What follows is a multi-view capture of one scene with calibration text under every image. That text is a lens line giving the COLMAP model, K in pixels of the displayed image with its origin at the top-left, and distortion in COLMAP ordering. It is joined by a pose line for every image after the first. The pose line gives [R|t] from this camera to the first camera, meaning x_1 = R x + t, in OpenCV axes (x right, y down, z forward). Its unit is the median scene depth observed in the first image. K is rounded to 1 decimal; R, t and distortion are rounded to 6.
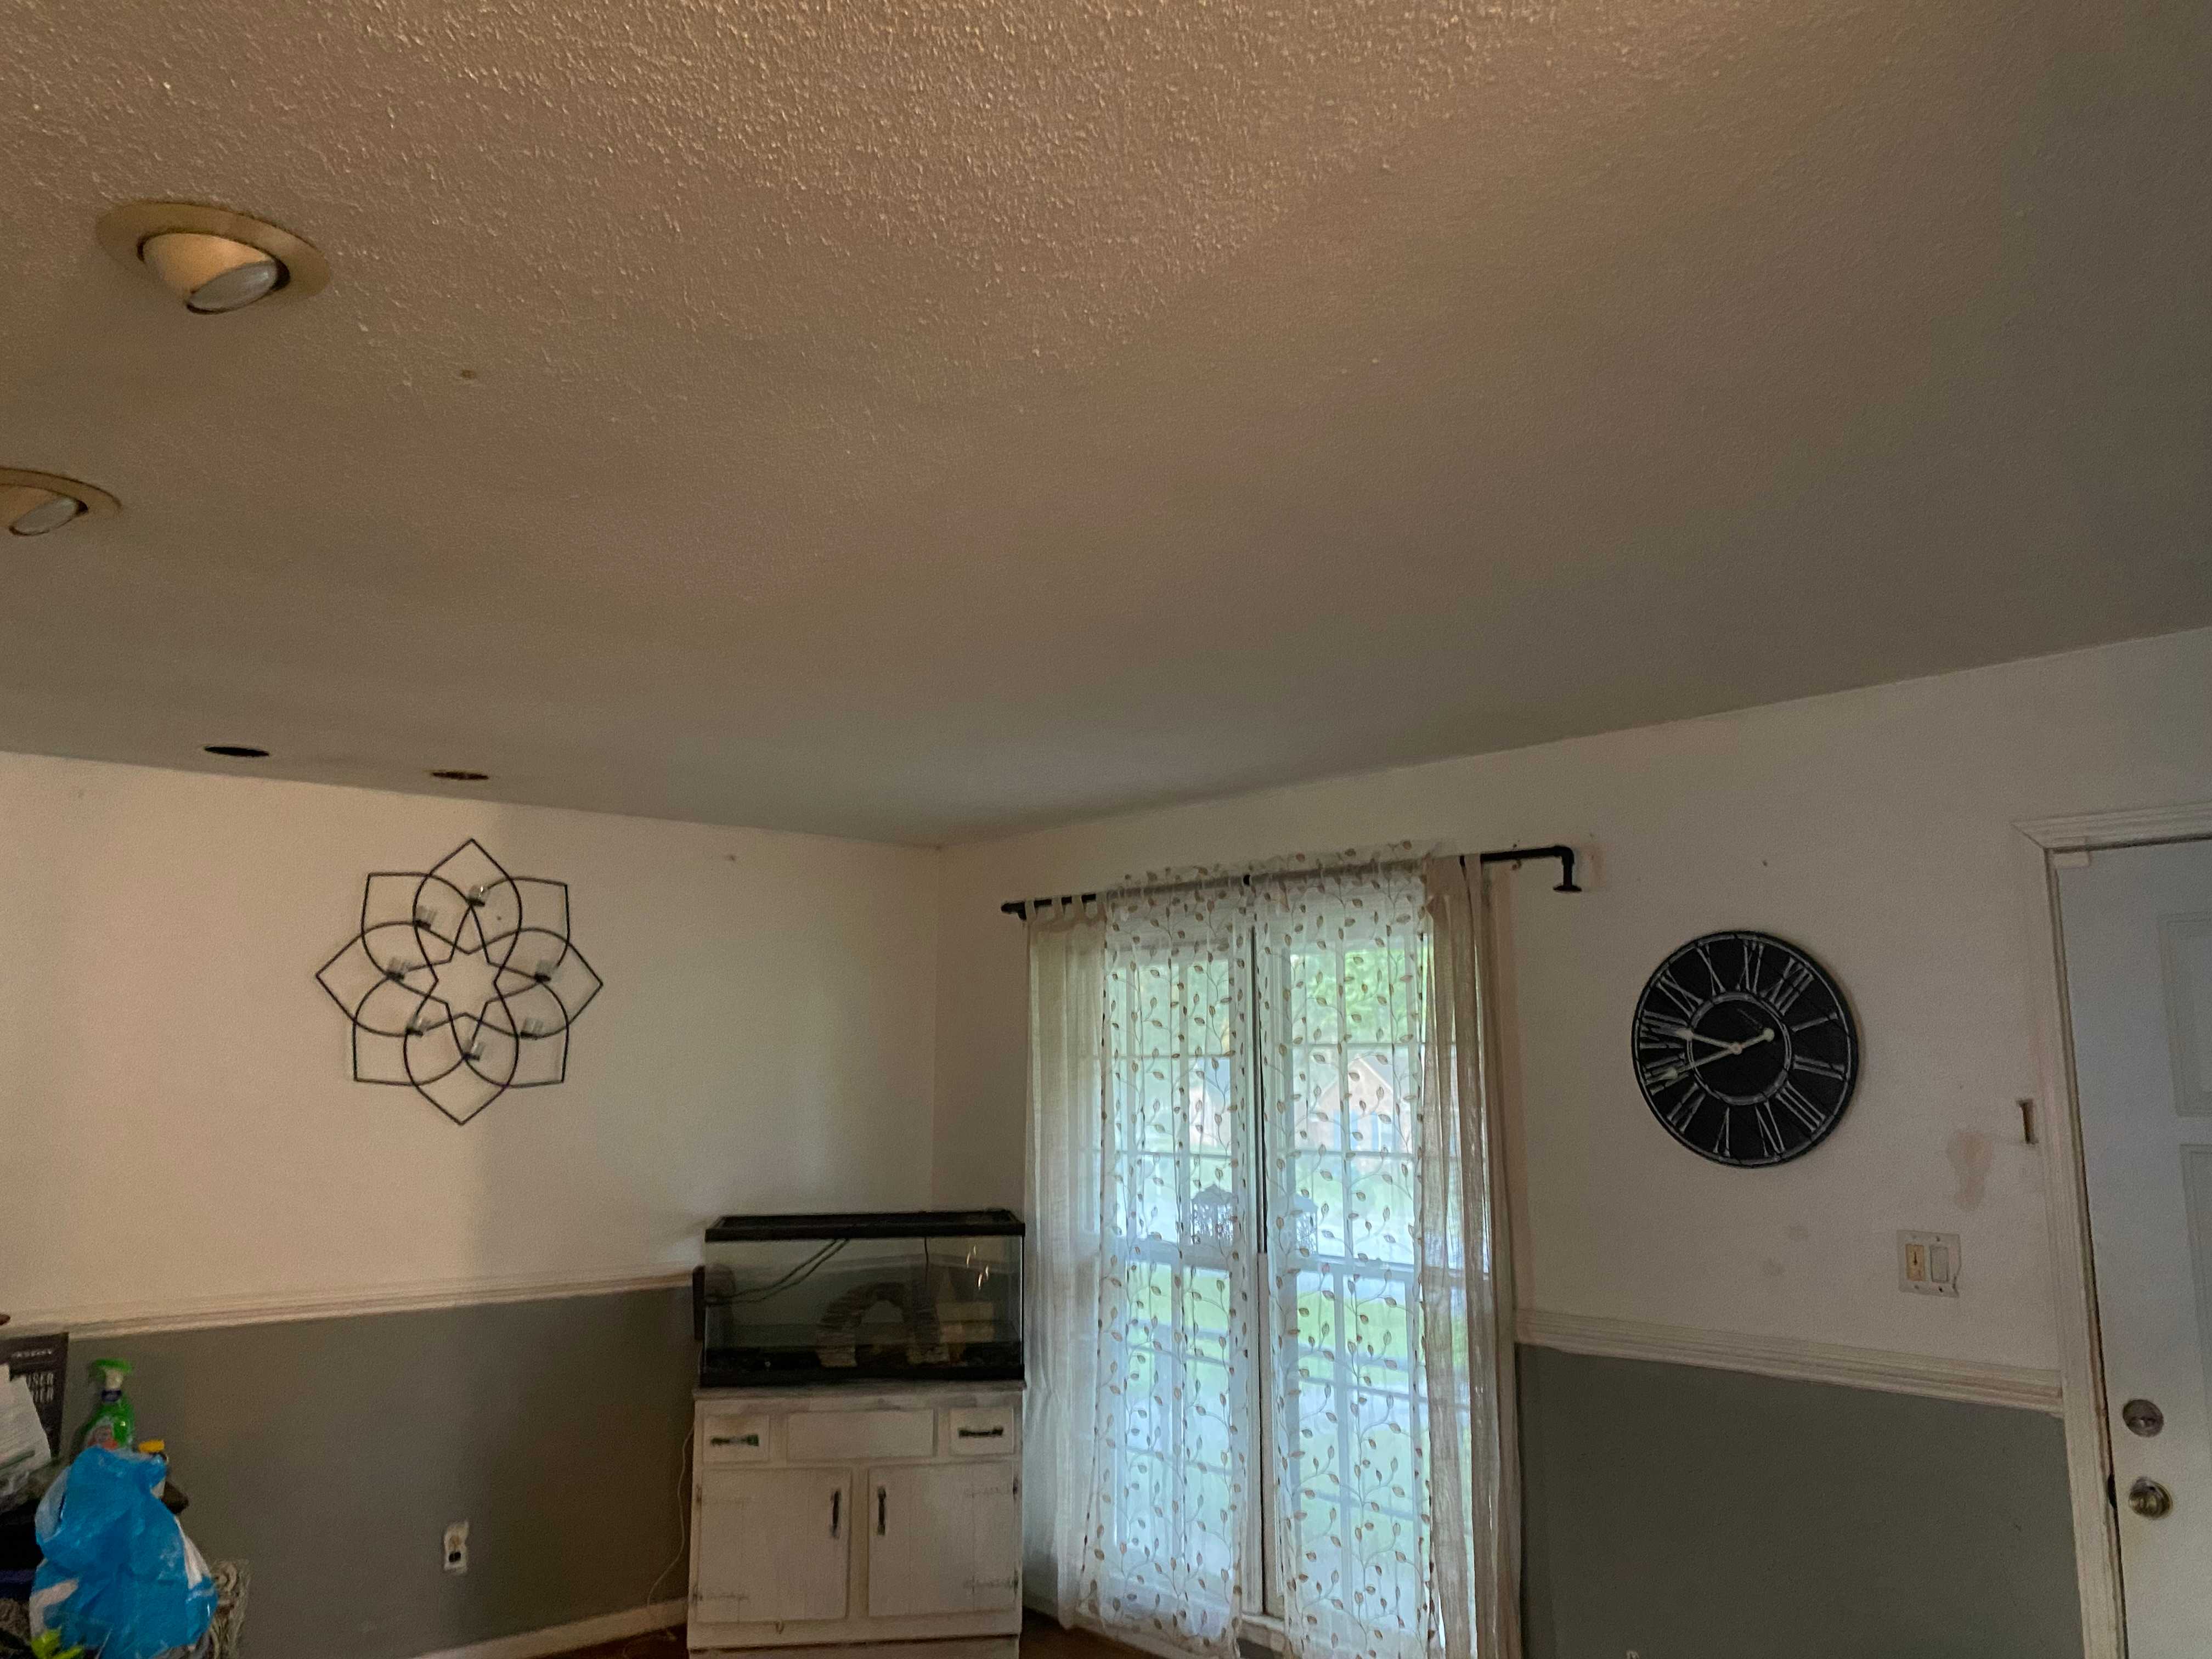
lens RADIAL K [[1688.8, 0, 1052.3], [0, 1688.8, 812.2], [0, 0, 1]] dist [0.011458, -0.000479]
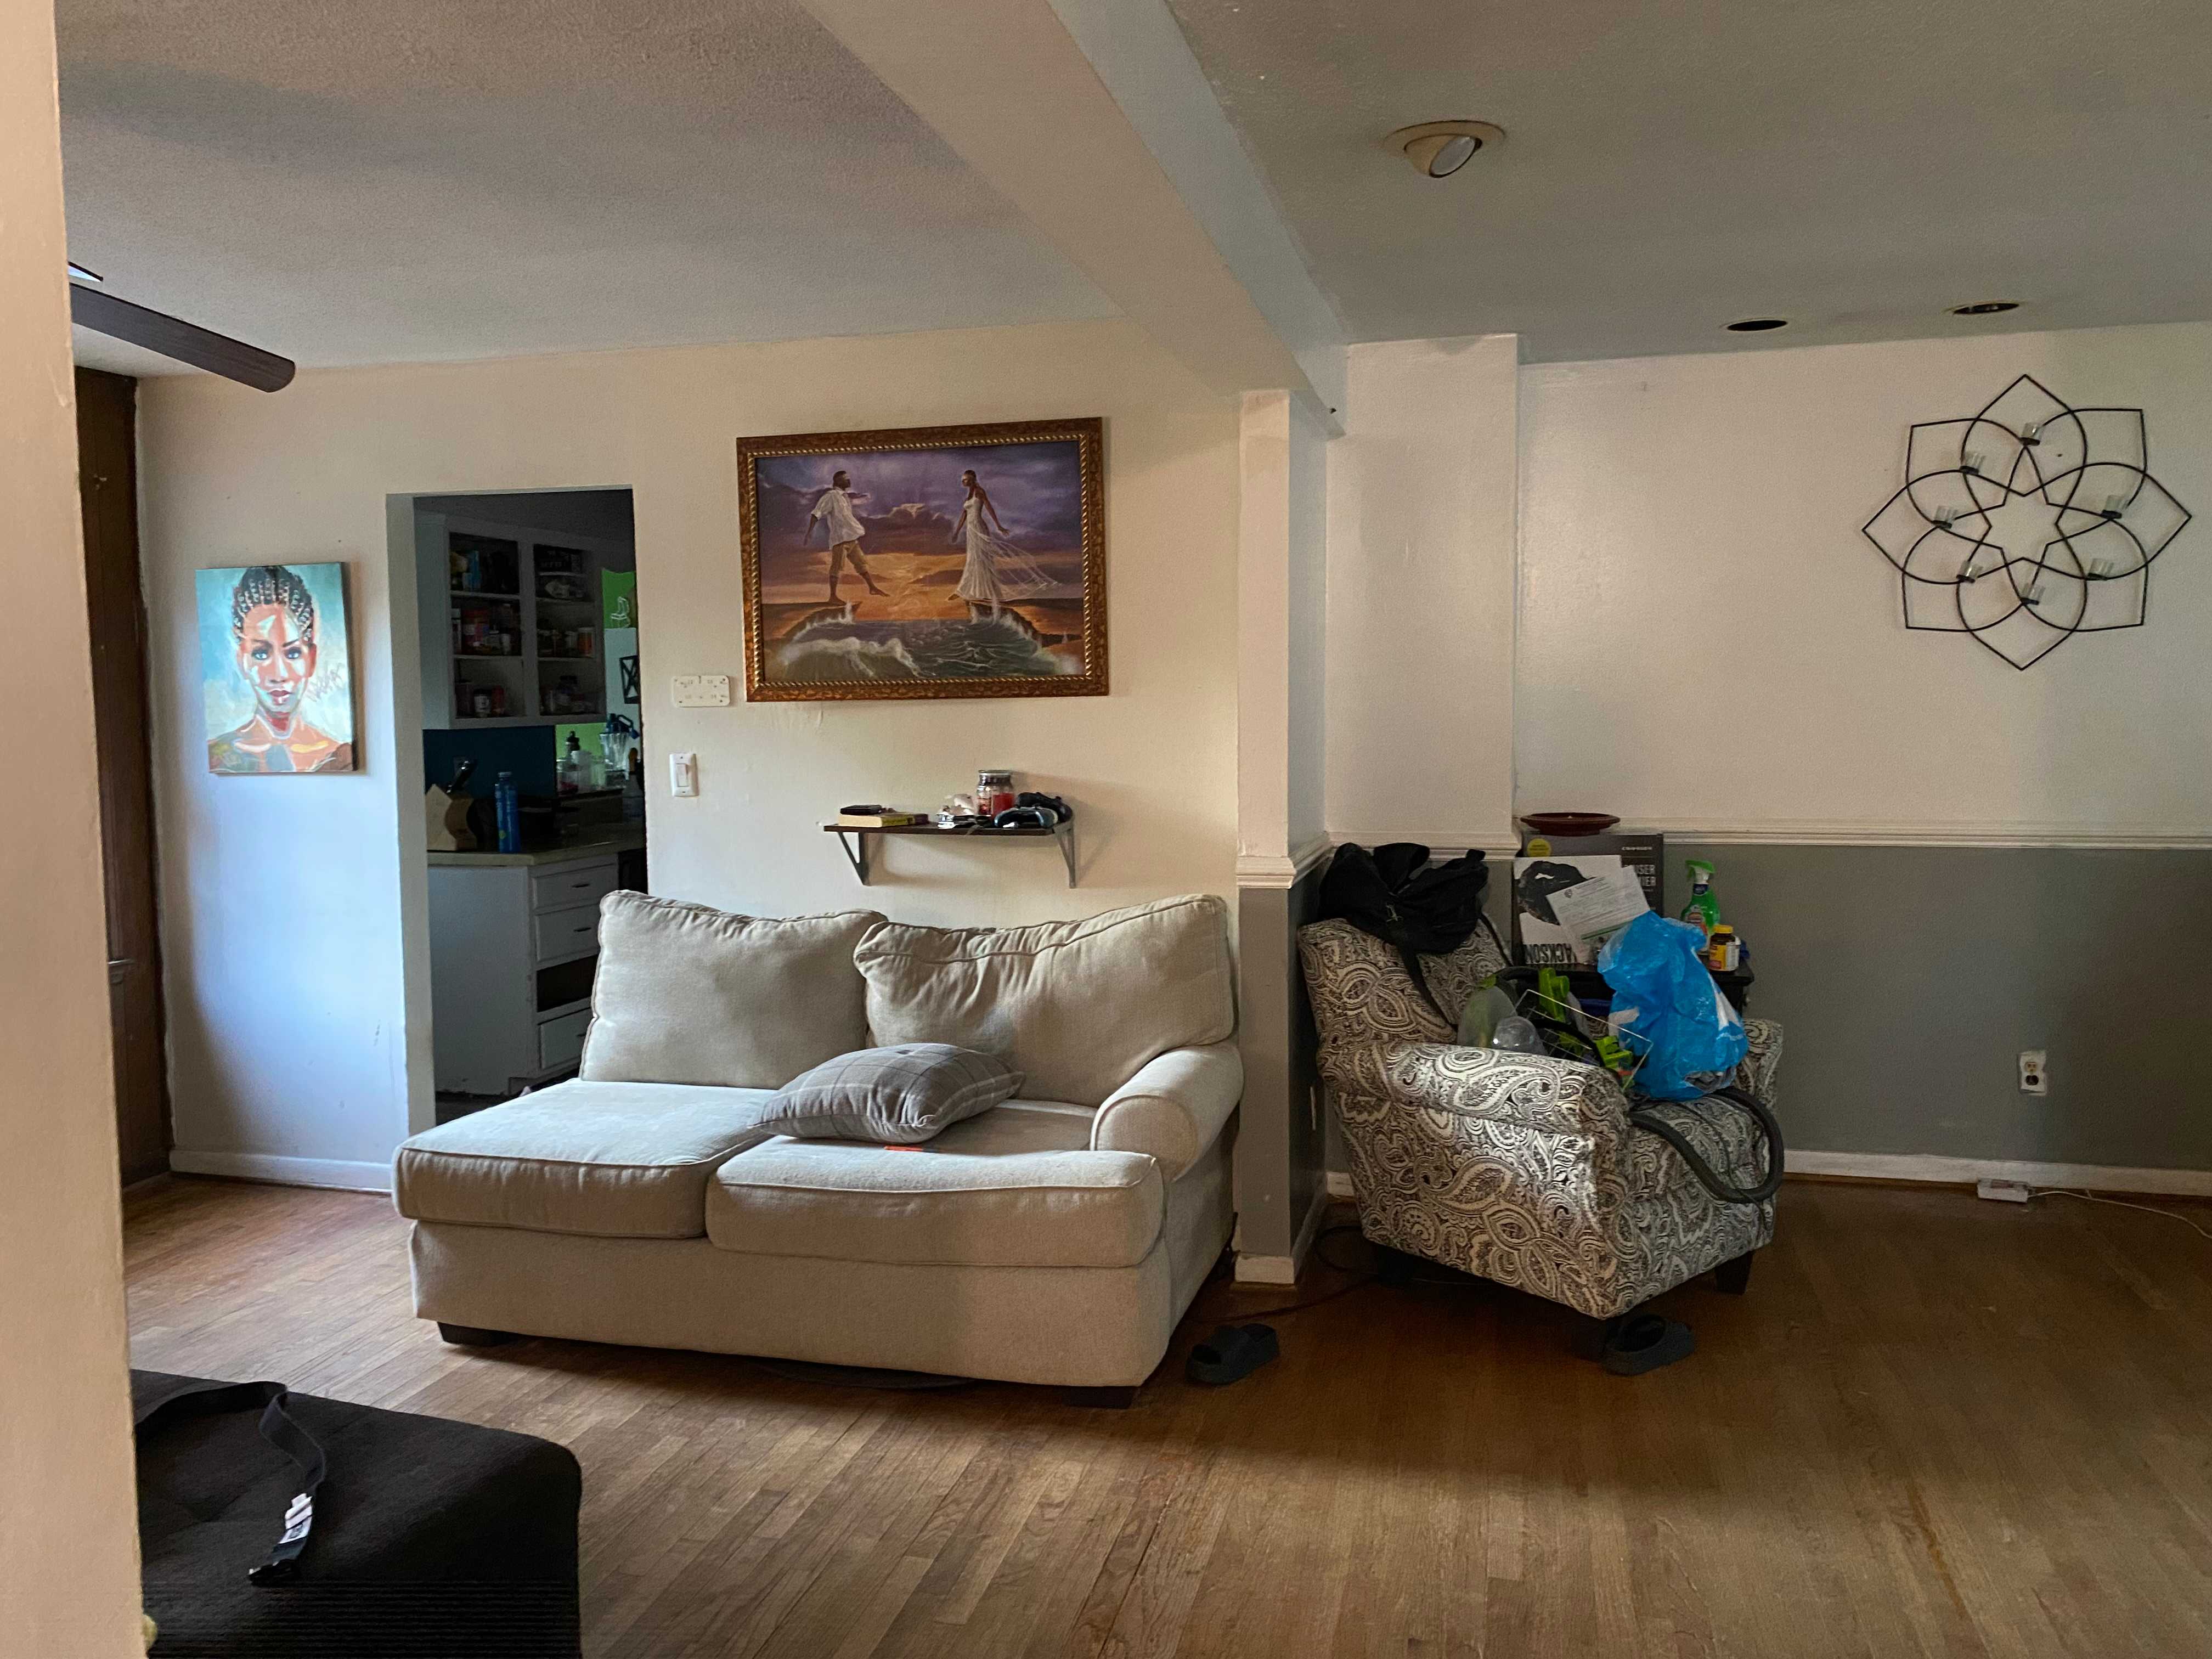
lens RADIAL K [[1679.3, 0, 1106.0], [0, 1679.3, 829.5], [0, 0, 1]] dist [0.012603, -0.000145]
pose [[0.582385, 0.060873, -0.810630, 0.143694], [0.140418, 0.974670, 0.174072, 0.027646], [0.800693, -0.215204, 0.559086, -0.004207]]
